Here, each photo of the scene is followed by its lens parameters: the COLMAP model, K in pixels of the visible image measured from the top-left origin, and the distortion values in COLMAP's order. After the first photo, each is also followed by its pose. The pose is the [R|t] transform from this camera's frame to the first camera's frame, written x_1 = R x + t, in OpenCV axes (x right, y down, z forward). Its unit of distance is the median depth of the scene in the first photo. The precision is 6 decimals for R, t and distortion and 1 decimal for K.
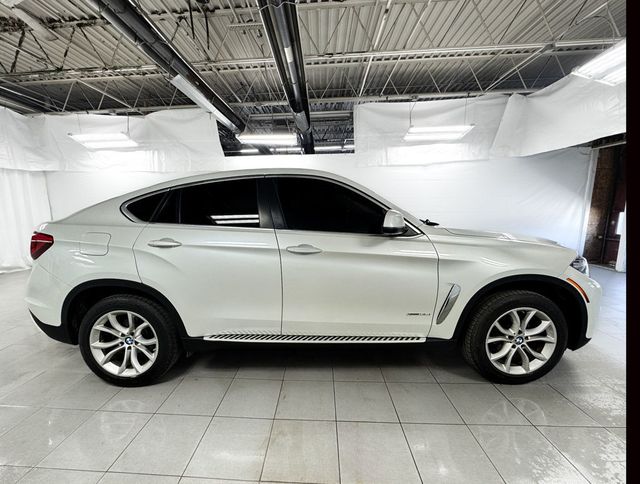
lens RADIAL K [[238.8, 0, 319.0], [0, 238.8, 260.8], [0, 0, 1]] dist [0.002476, -0.000037]
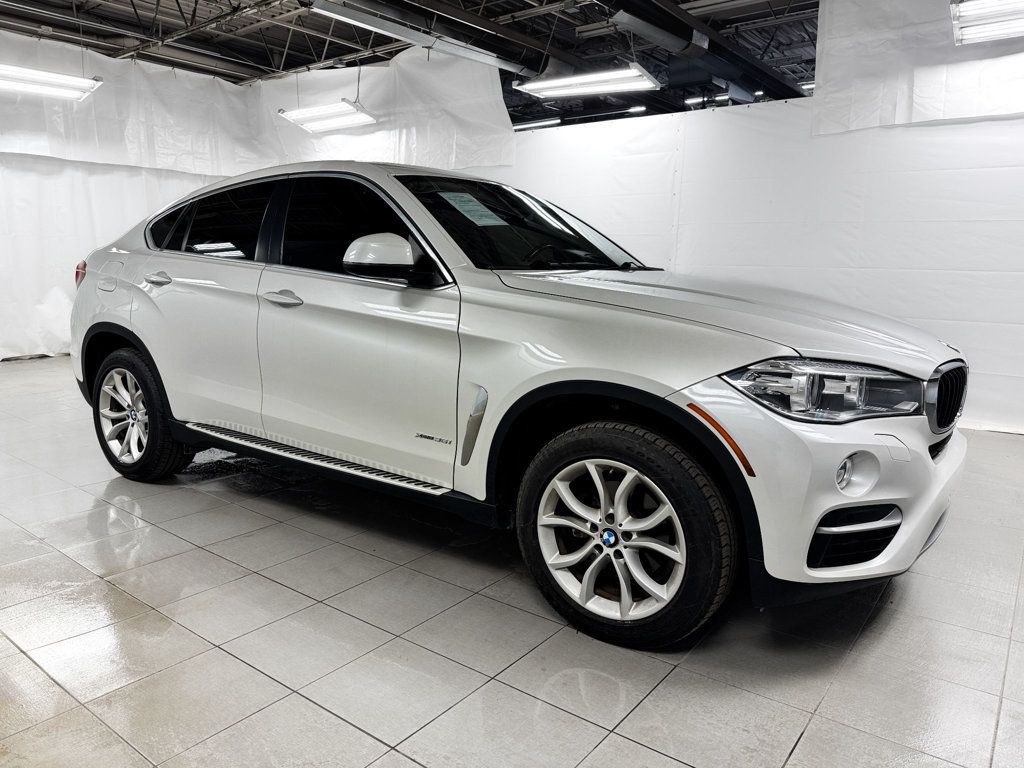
lens RADIAL K [[705.7, 0, 603.7], [0, 705.7, 427.4], [0, 0, 1]] dist [0.016787, 0.001240]
pose [[0.854036, 0.143565, -0.500012, 1.451279], [-0.138429, 0.989228, 0.047589, 0.072469], [0.501458, 0.028574, 0.864710, -0.134886]]
